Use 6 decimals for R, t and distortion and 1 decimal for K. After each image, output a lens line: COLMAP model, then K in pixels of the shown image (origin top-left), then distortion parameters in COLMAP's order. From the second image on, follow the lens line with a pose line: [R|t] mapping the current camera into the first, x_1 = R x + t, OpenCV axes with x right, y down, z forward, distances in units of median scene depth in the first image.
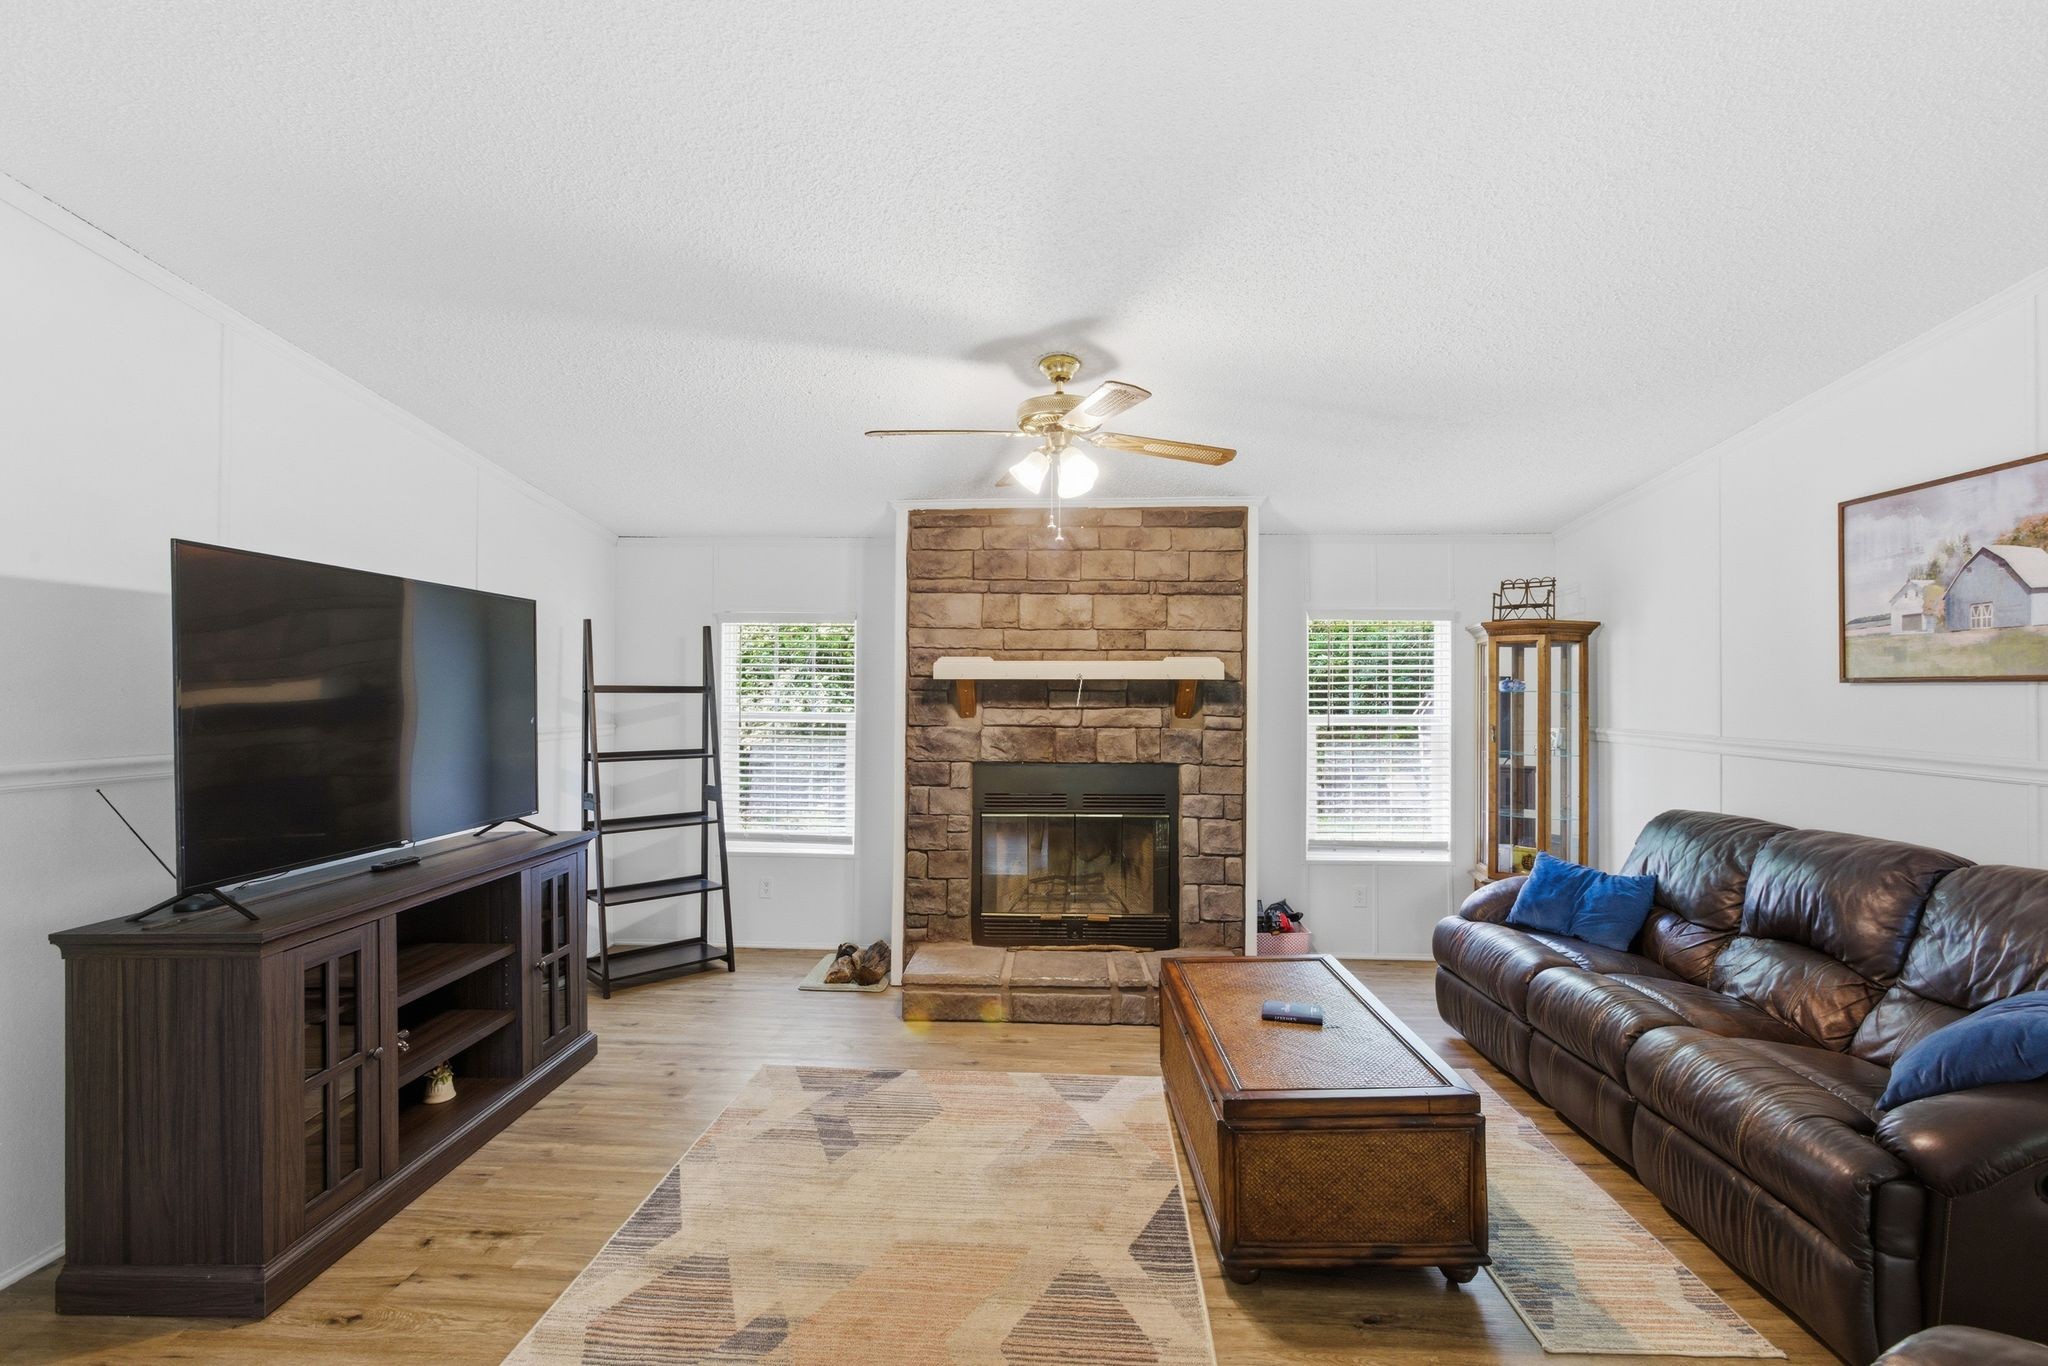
lens RADIAL K [[924.8, 0, 1010.5], [0, 924.8, 679.4], [0, 0, 1]] dist [-0.002783, 0.000131]
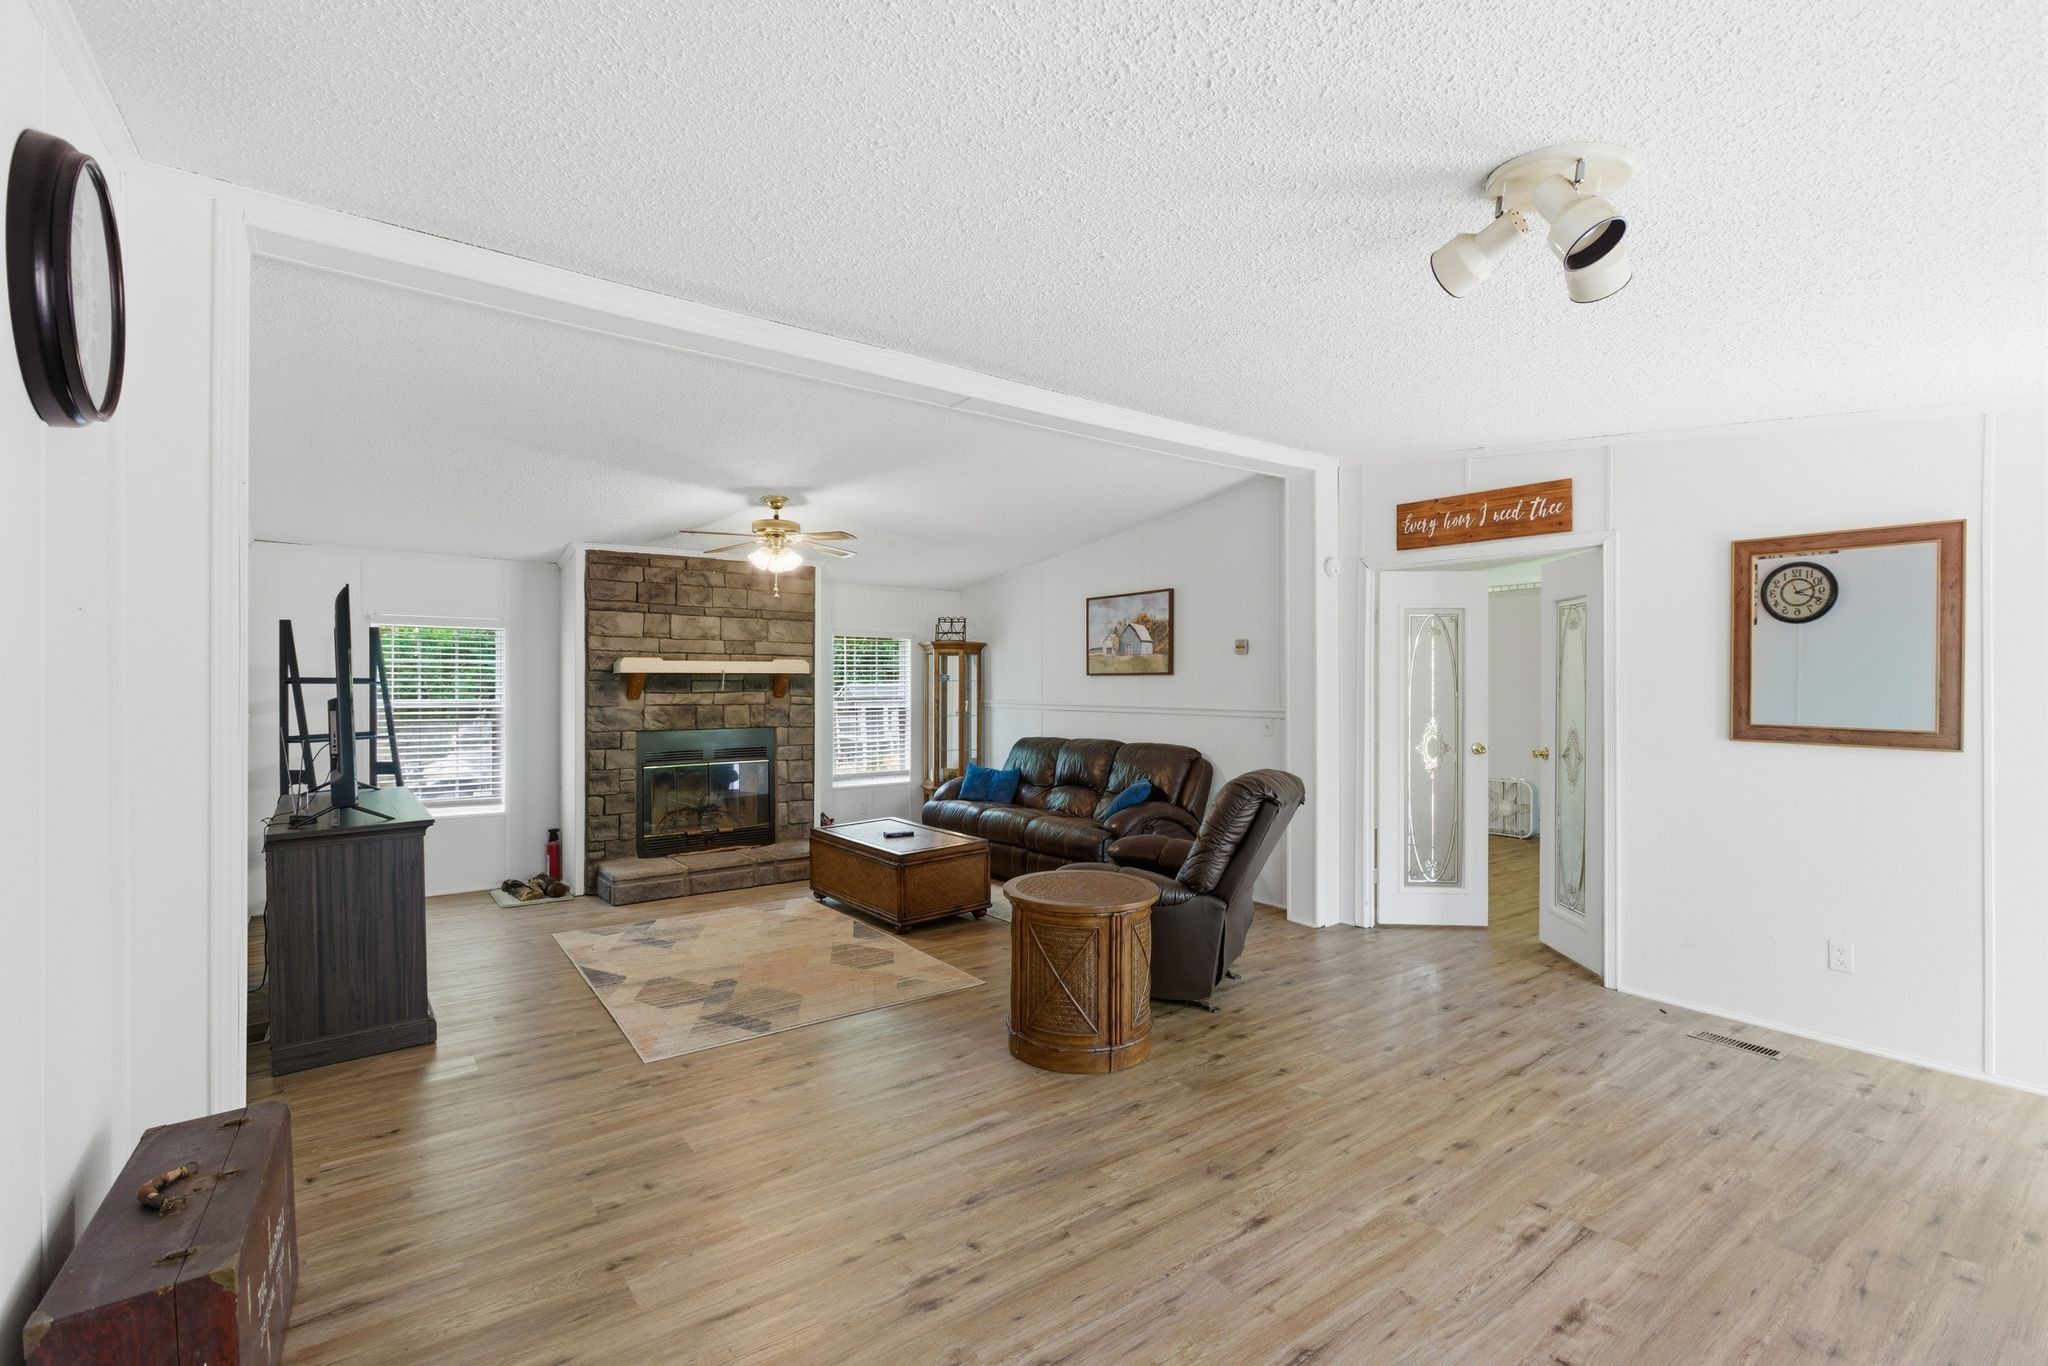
lens RADIAL K [[978.0, 0, 1024.0], [0, 978.0, 683.0], [0, 0, 1]] dist [-0.000644, 0.000047]
pose [[0.765061, -0.003980, 0.643945, -0.570879], [-0.002841, 0.999950, 0.009556, -0.000854], [-0.643951, -0.009140, 0.765012, -0.553739]]
